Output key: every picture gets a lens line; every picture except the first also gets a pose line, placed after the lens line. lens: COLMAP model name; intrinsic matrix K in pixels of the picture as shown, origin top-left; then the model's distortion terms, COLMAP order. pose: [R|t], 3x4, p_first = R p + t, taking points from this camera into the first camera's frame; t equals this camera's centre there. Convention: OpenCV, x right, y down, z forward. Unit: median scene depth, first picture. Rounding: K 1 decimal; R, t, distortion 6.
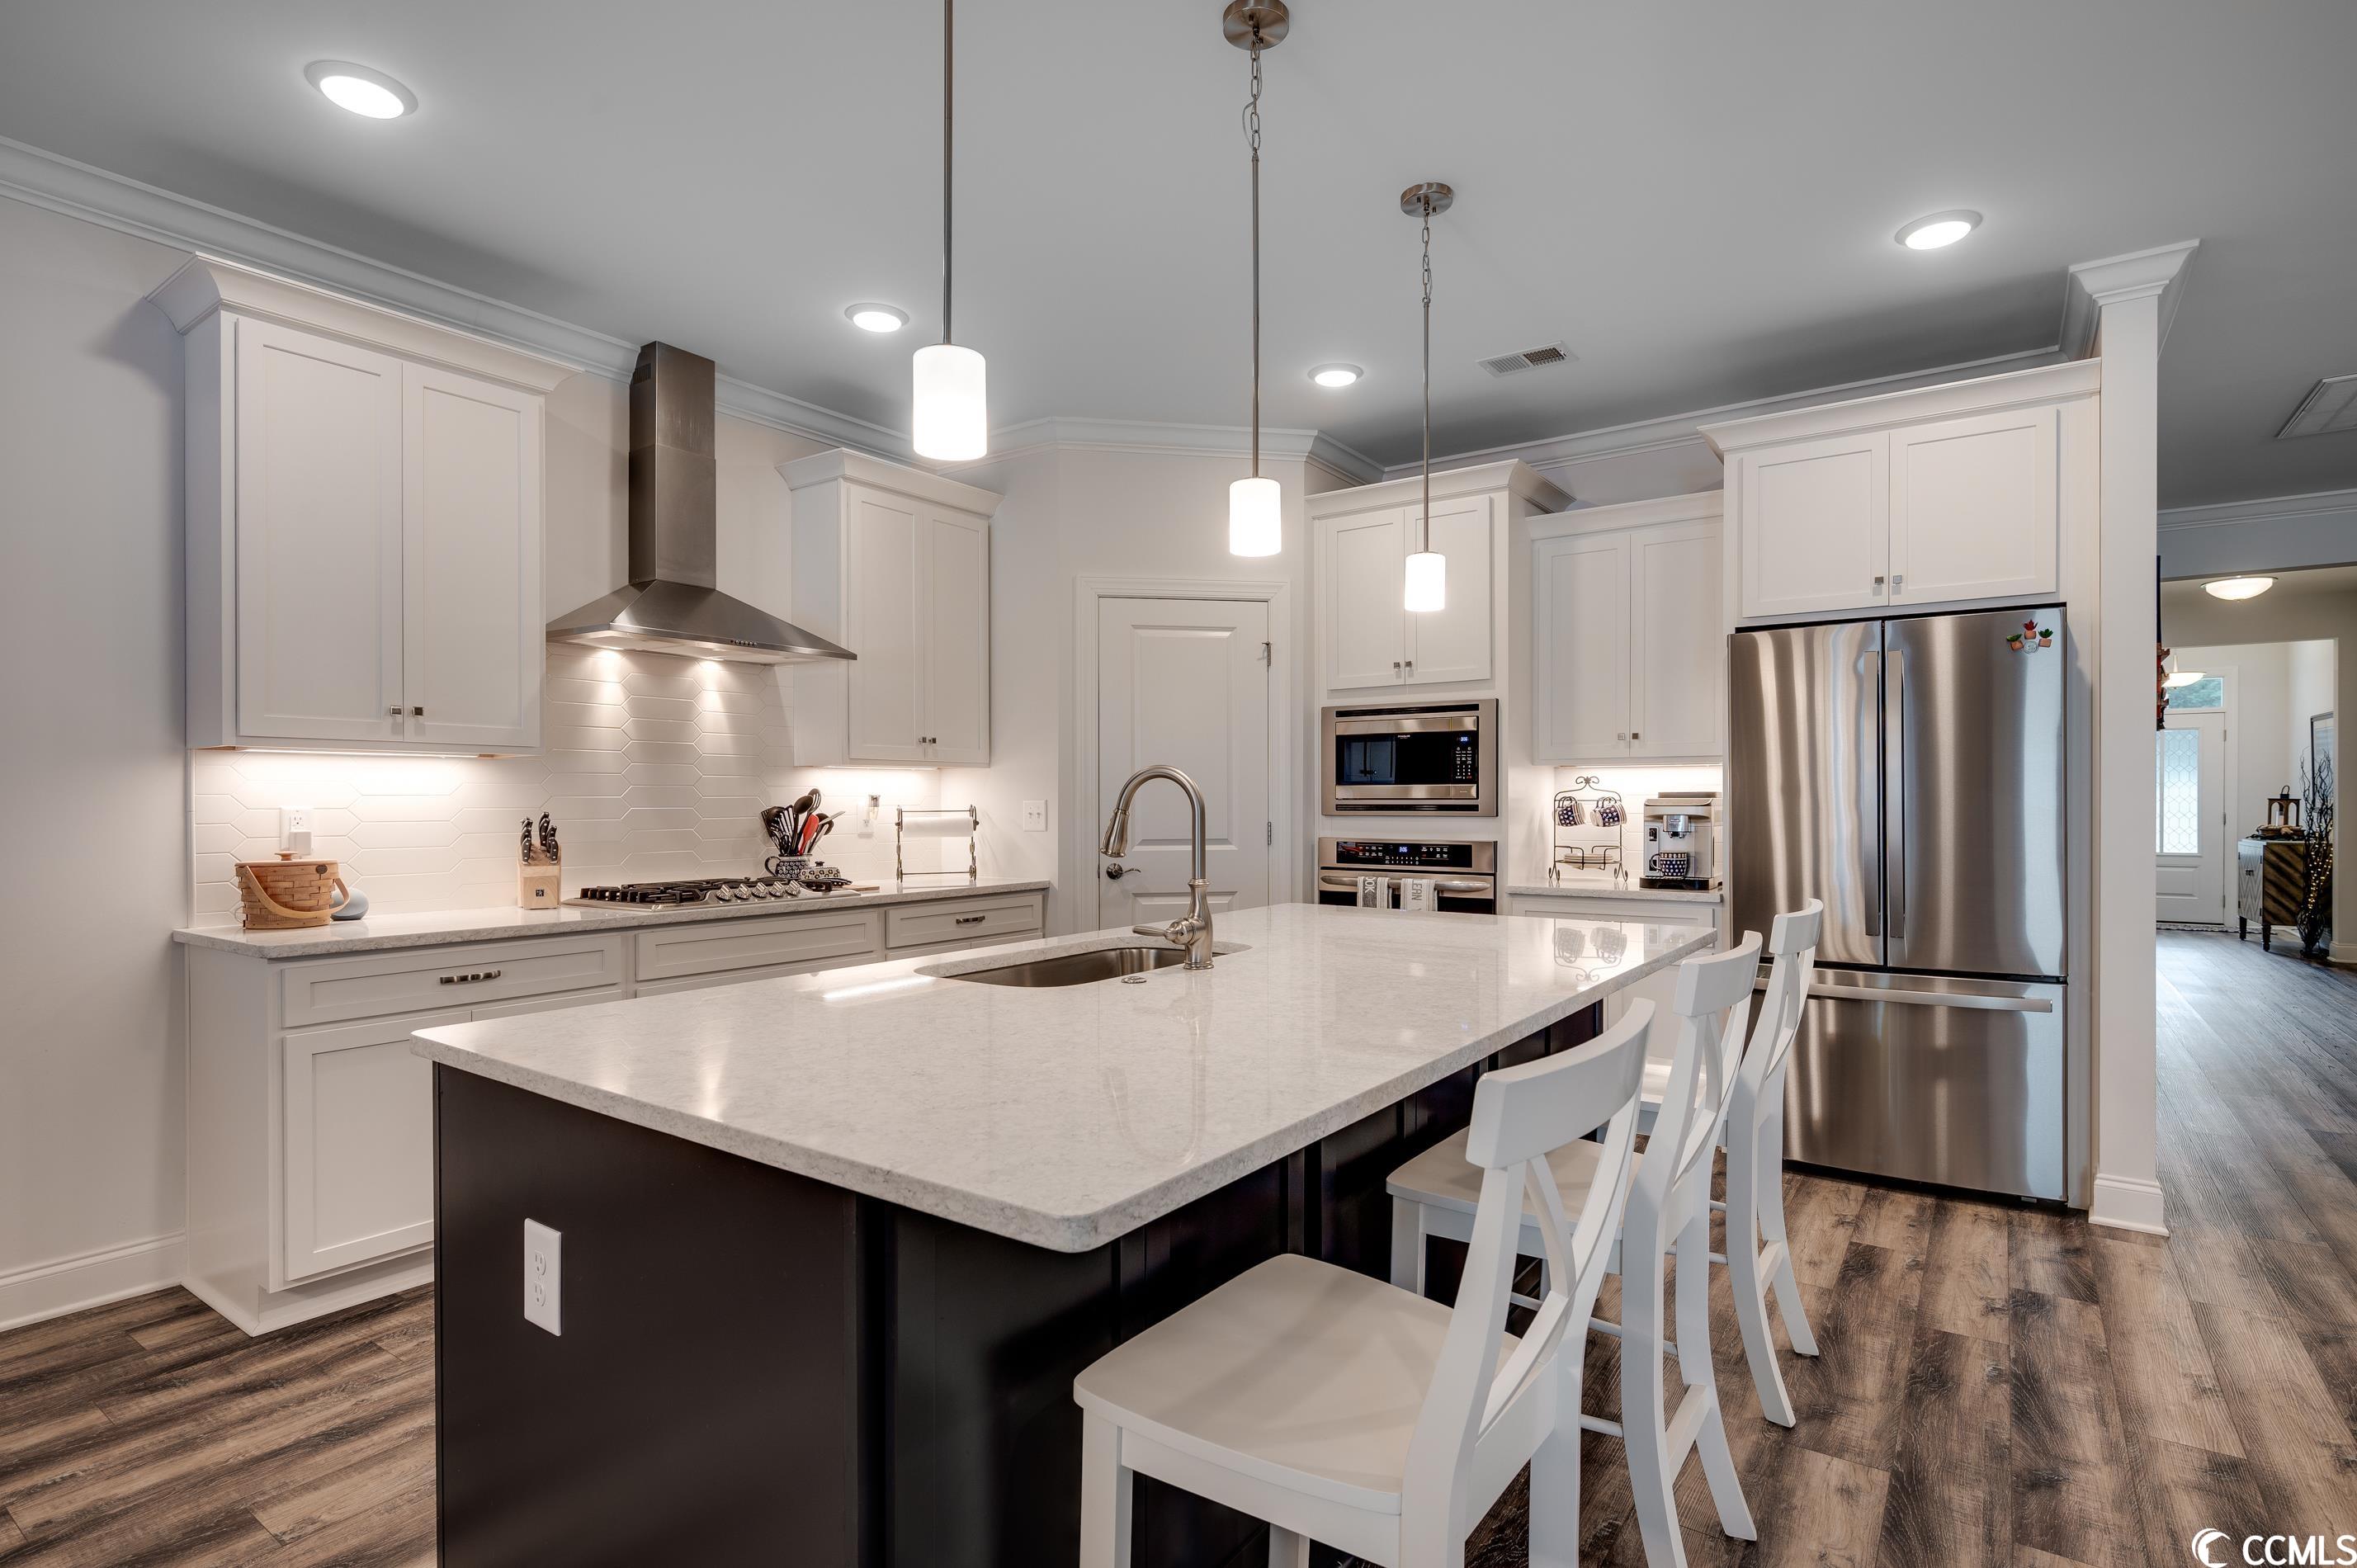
lens RADIAL K [[1155.0, 0, 1187.3], [0, 1155.0, 809.0], [0, 0, 1]] dist [-0.002858, -0.000190]
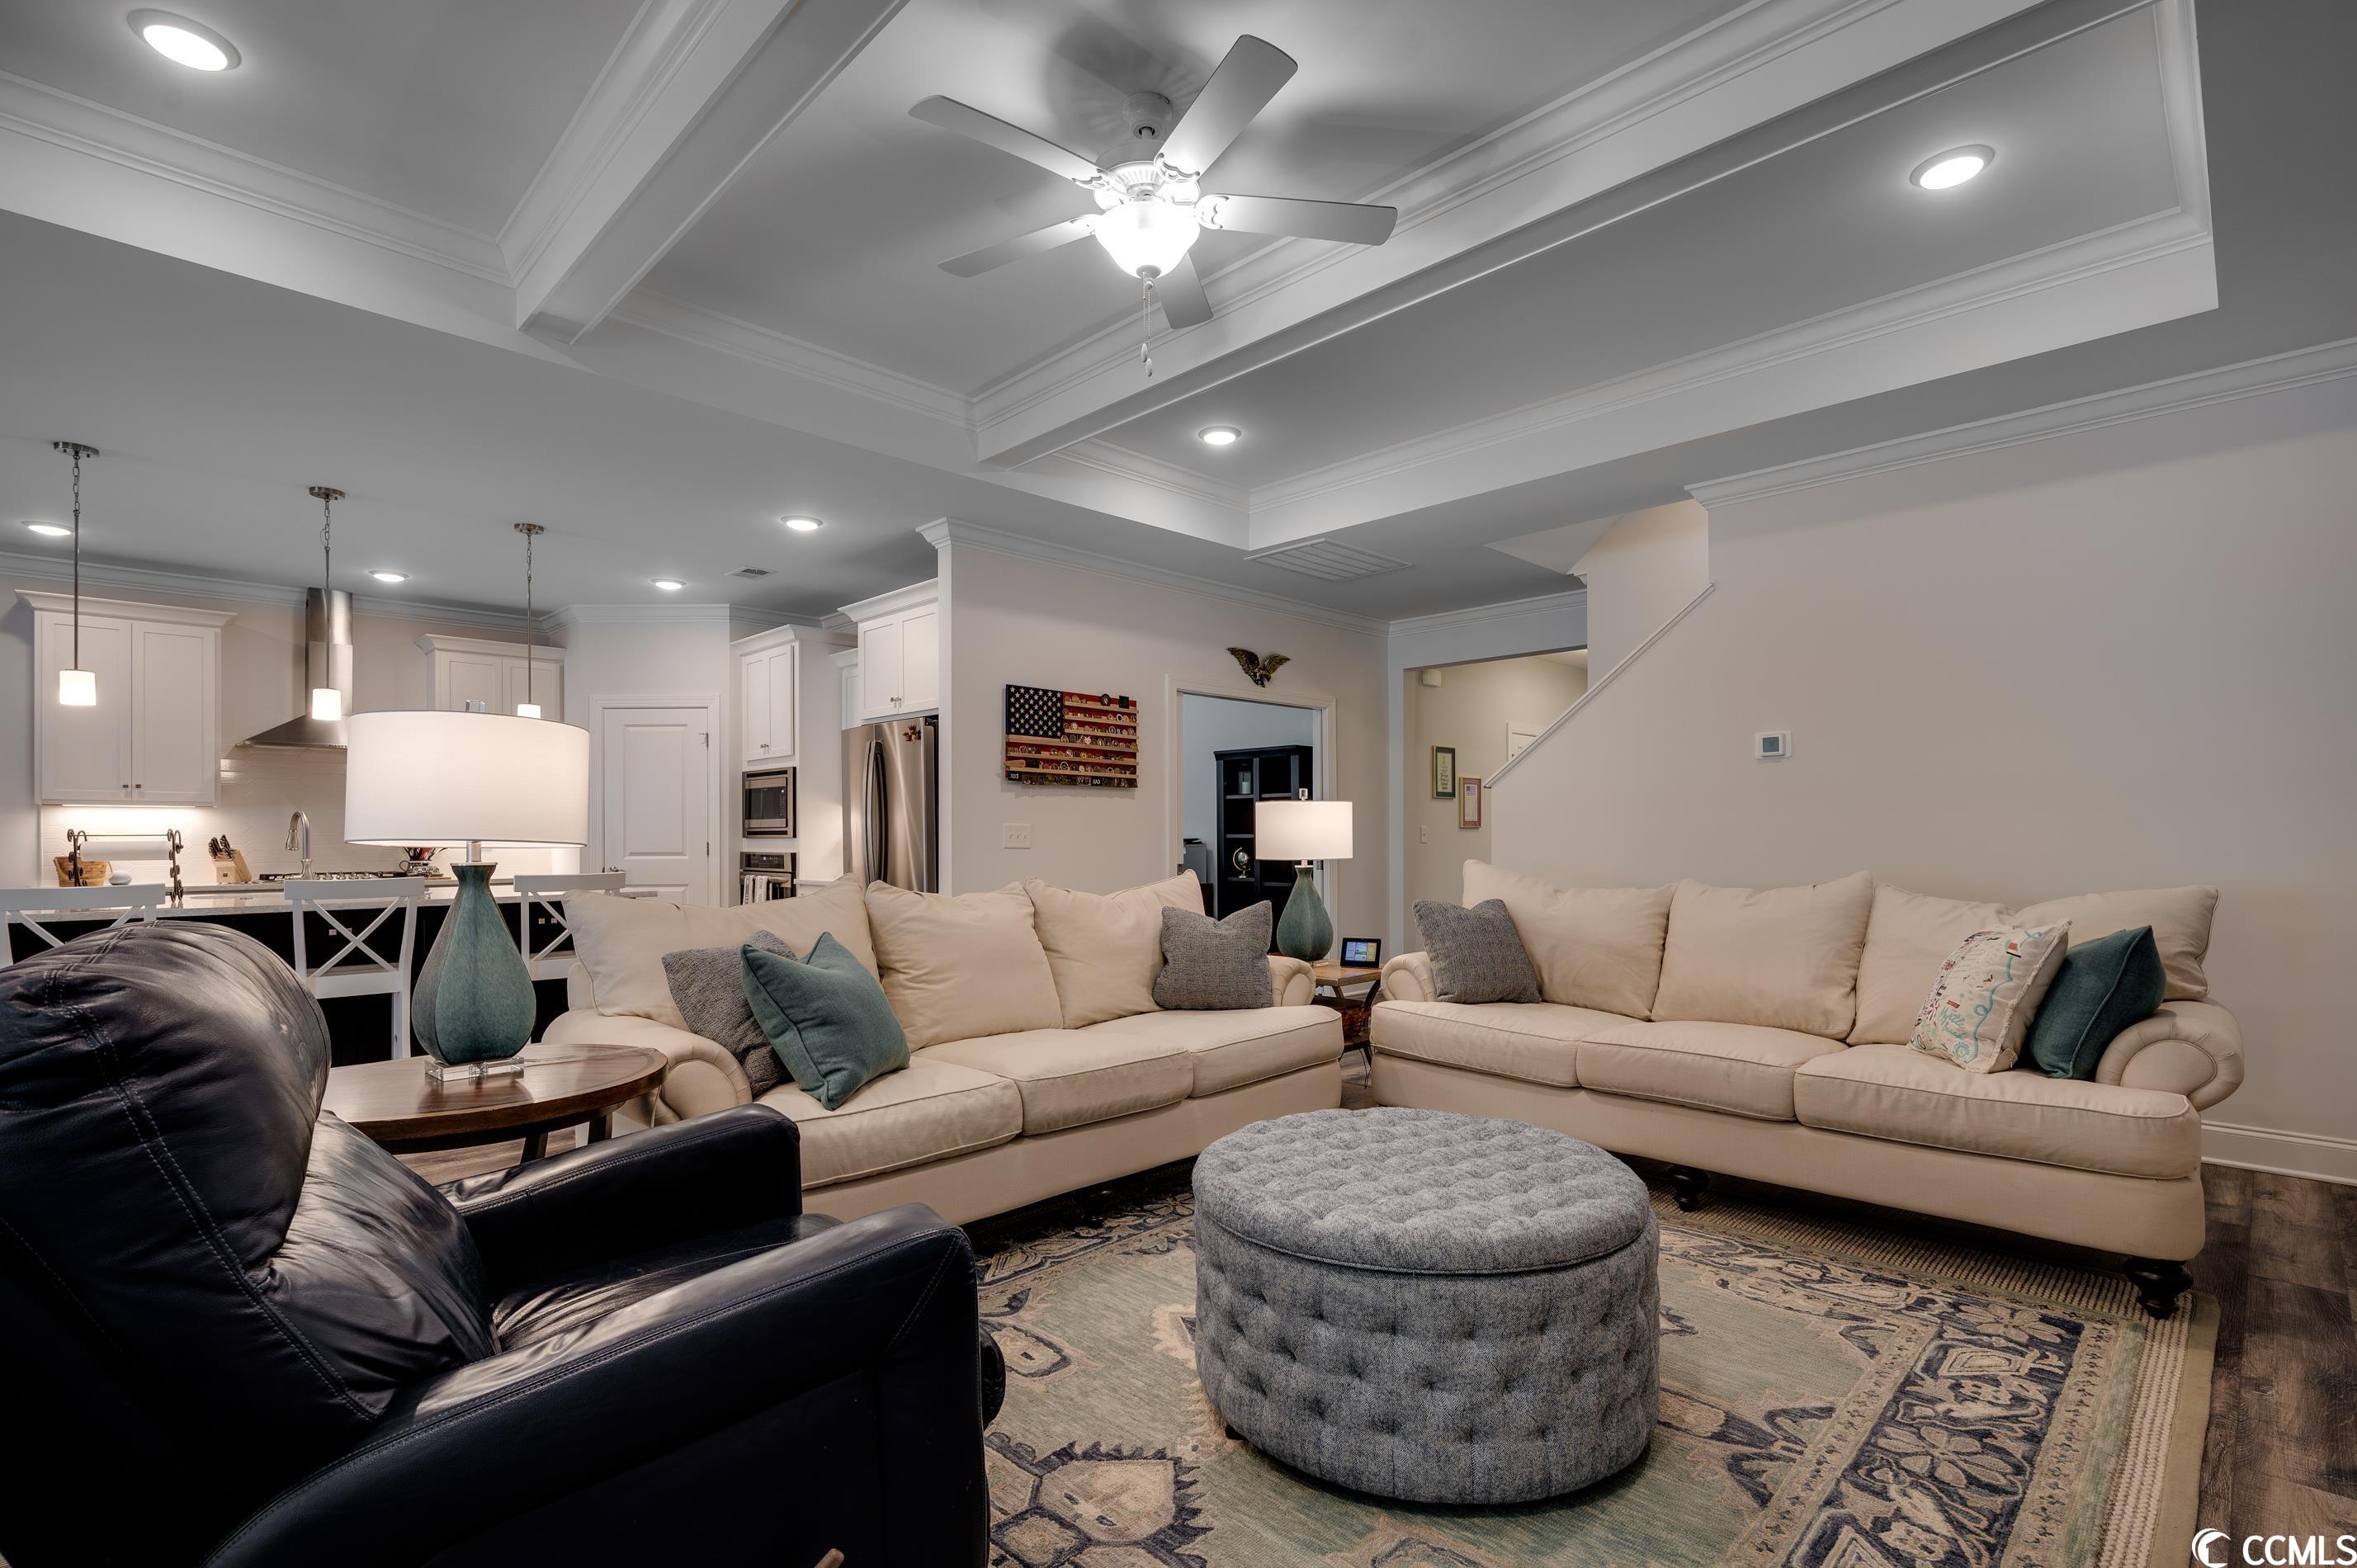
lens RADIAL K [[1089.1, 0, 1186.1], [0, 1089.1, 827.8], [0, 0, 1]] dist [0.001386, 0.000227]
pose [[0.985559, -0.004167, -0.169280, 1.114859], [0.001549, 0.999877, -0.015596, 0.018108], [0.169324, 0.015108, 0.985445, -0.459697]]
